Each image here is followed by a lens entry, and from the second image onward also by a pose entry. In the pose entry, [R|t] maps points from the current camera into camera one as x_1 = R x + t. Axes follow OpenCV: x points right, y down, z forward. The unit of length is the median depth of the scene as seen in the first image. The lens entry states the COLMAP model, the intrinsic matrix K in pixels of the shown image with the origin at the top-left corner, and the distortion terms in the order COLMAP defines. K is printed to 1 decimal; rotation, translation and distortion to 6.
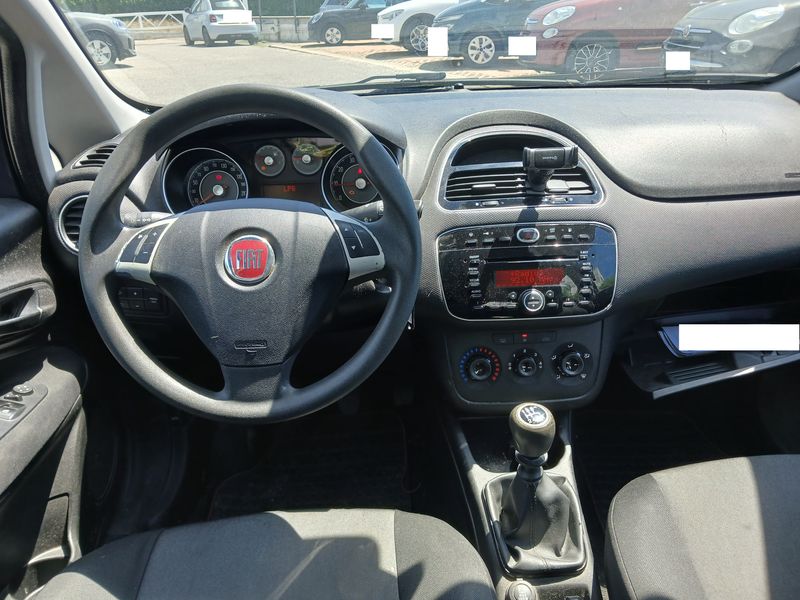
lens RADIAL K [[620.6, 0, 407.1], [0, 620.6, 296.8], [0, 0, 1]] dist [-0.039349, -0.002889]
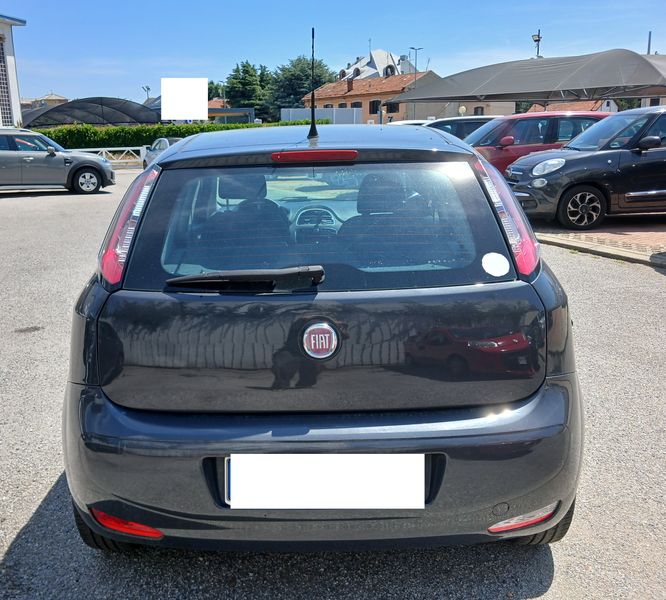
lens RADIAL K [[595.4, 0, 332.6], [0, 595.4, 300.5], [0, 0, 1]] dist [0.051162, -0.015702]
pose [[0.999924, 0.009427, -0.007918, 0.316215], [-0.010728, 0.982747, -0.184646, 1.087709], [0.006041, 0.184717, 0.982773, -2.871026]]
